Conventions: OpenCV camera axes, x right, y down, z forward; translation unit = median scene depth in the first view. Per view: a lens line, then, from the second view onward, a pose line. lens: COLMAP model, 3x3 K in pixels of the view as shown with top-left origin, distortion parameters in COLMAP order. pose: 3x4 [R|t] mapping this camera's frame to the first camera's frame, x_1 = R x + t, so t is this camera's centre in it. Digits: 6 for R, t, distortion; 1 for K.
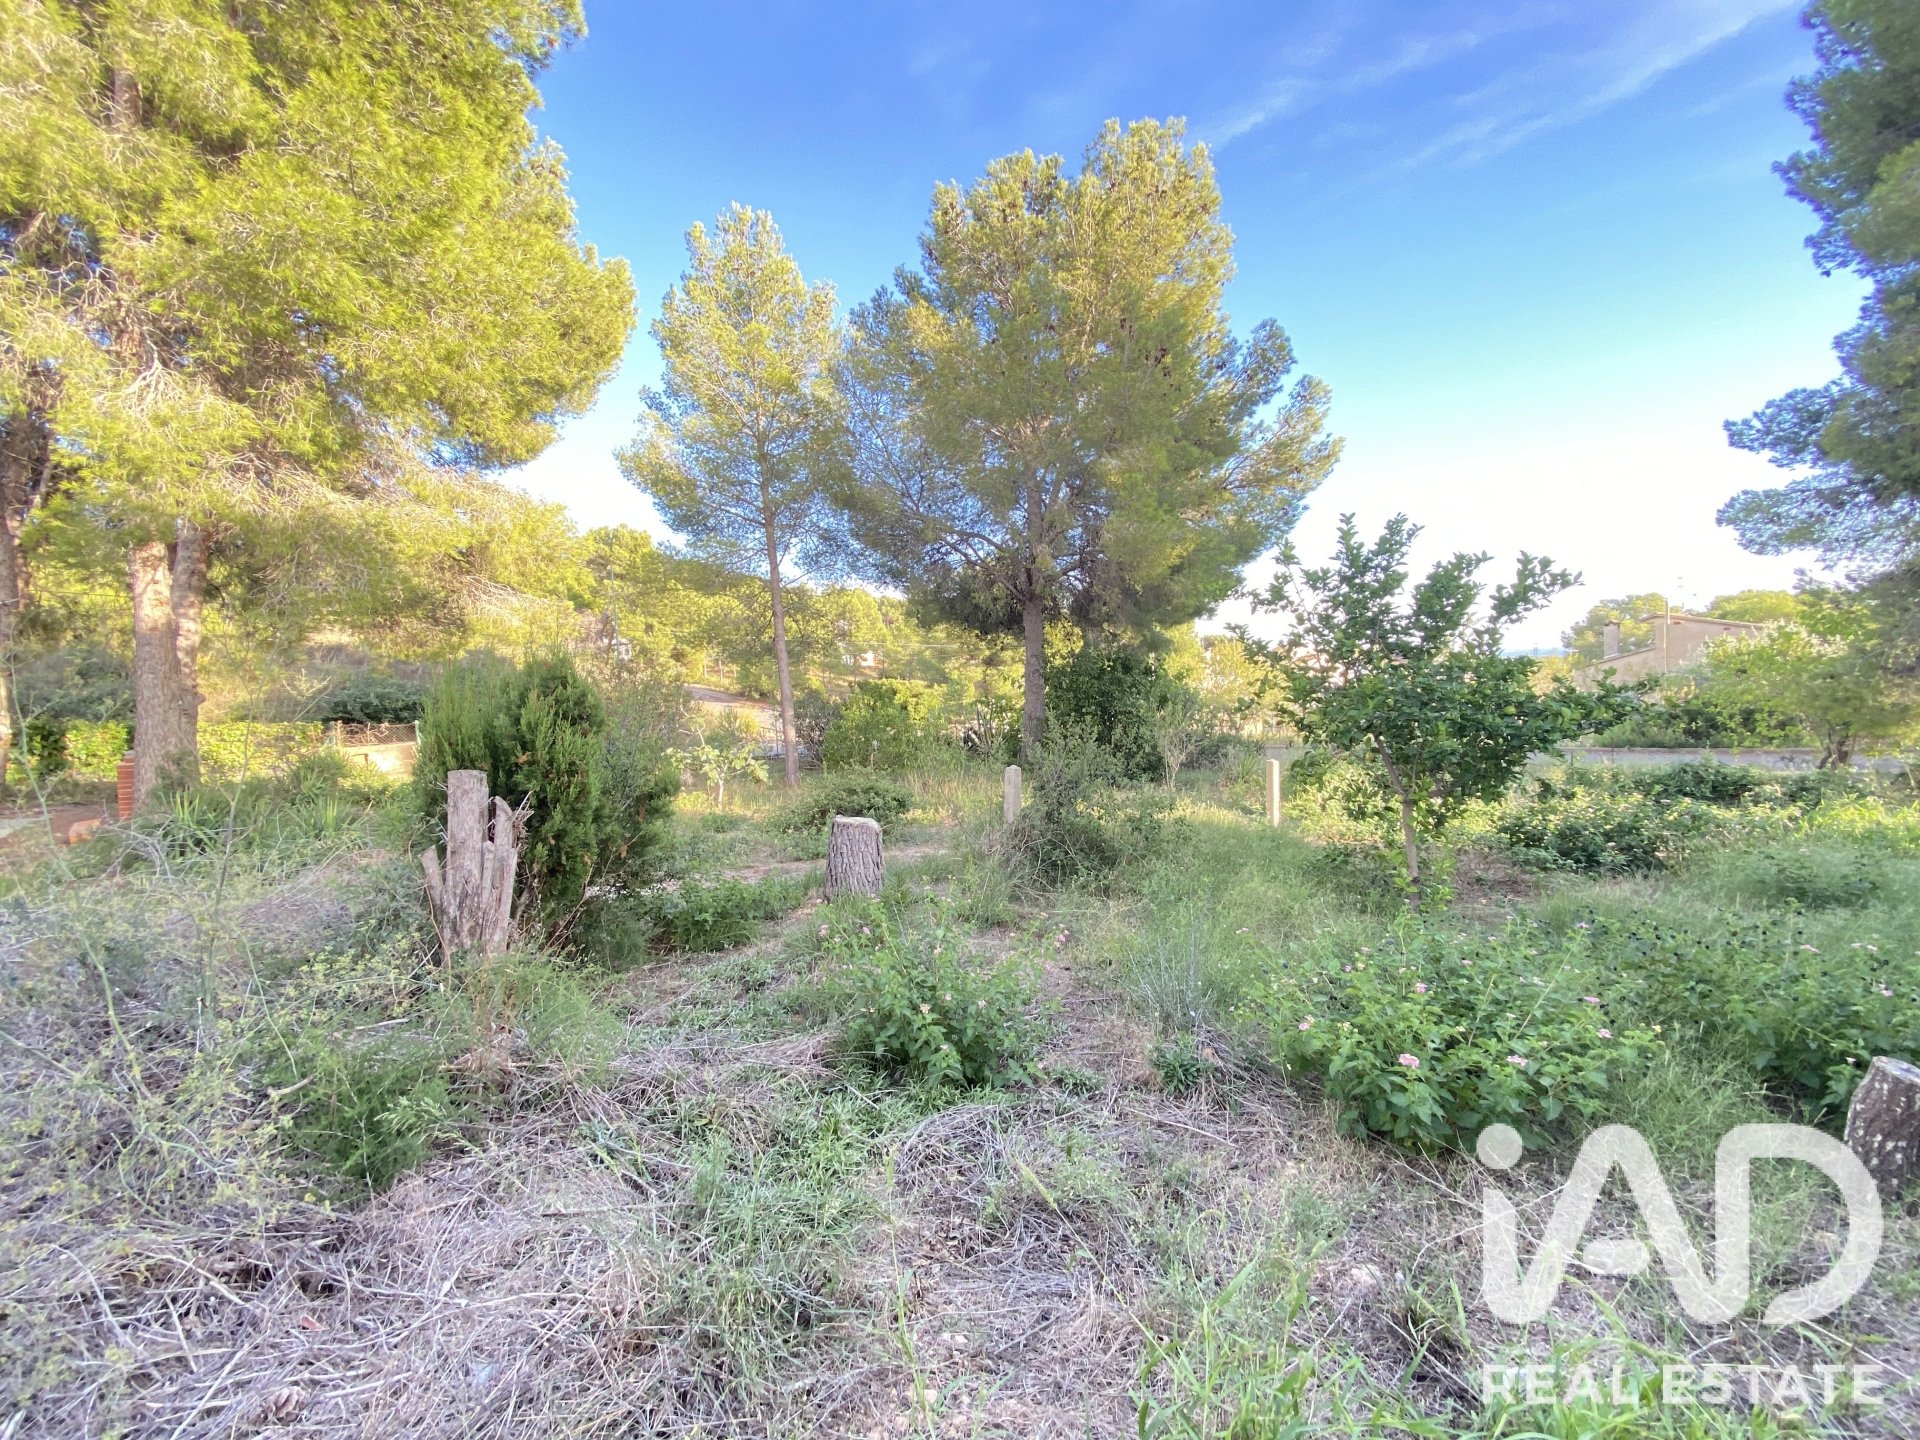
lens RADIAL K [[758.3, 0, 962.4], [0, 758.3, 714.2], [0, 0, 1]] dist [-0.015393, -0.004307]
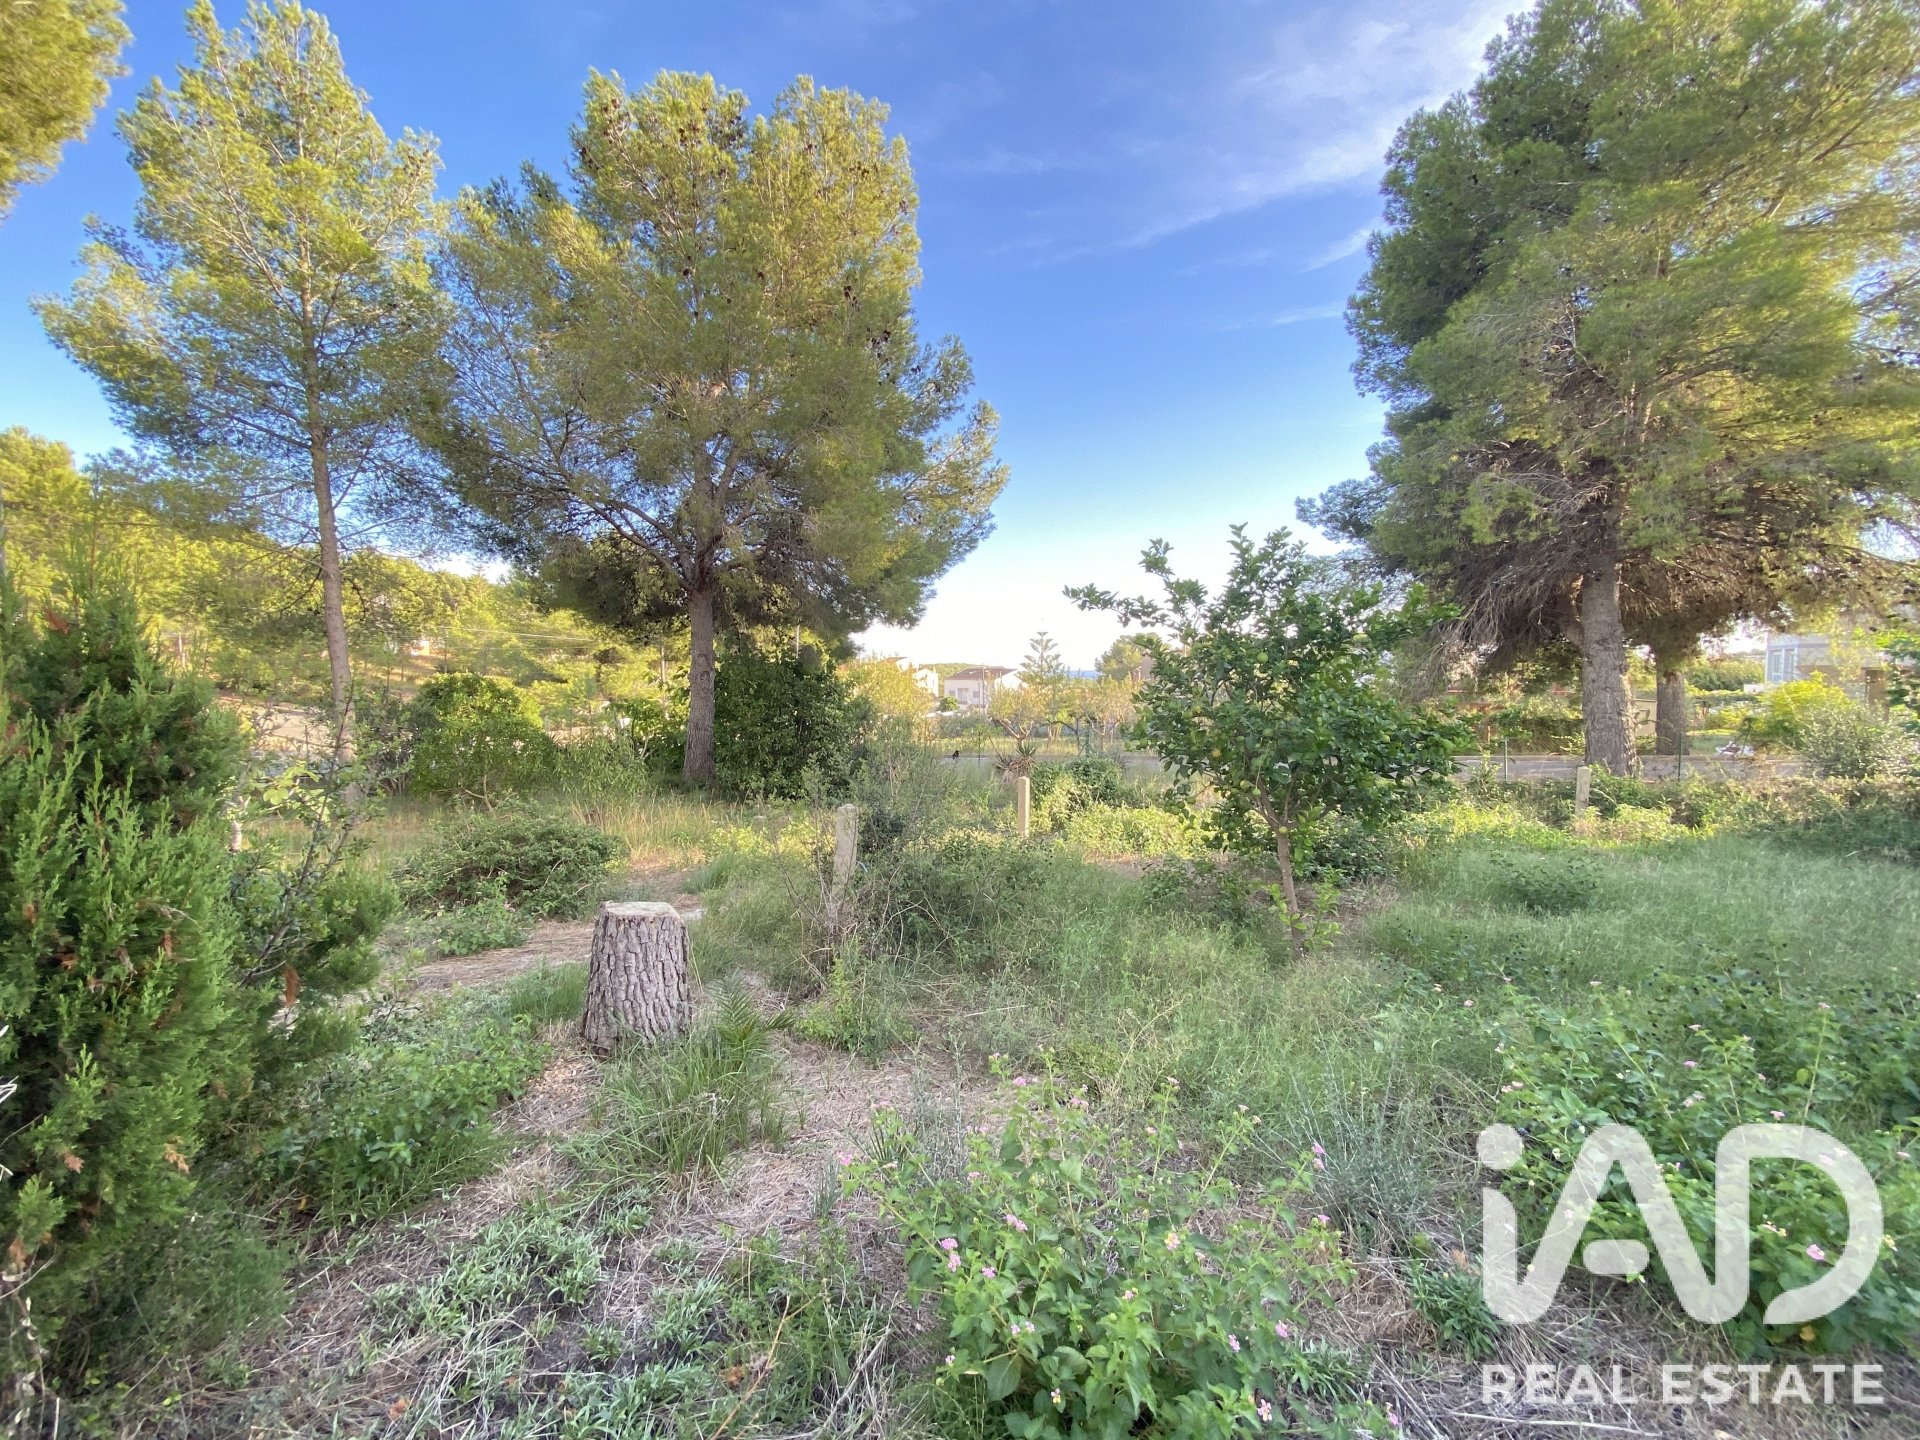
lens RADIAL K [[758.3, 0, 959.8], [0, 758.3, 717.3], [0, 0, 1]] dist [-0.015393, -0.004307]
pose [[0.872775, 0.017248, 0.487818, -0.067164], [-0.016125, 0.999849, -0.006502, -0.004874], [-0.487857, -0.002191, 0.872921, 0.099337]]
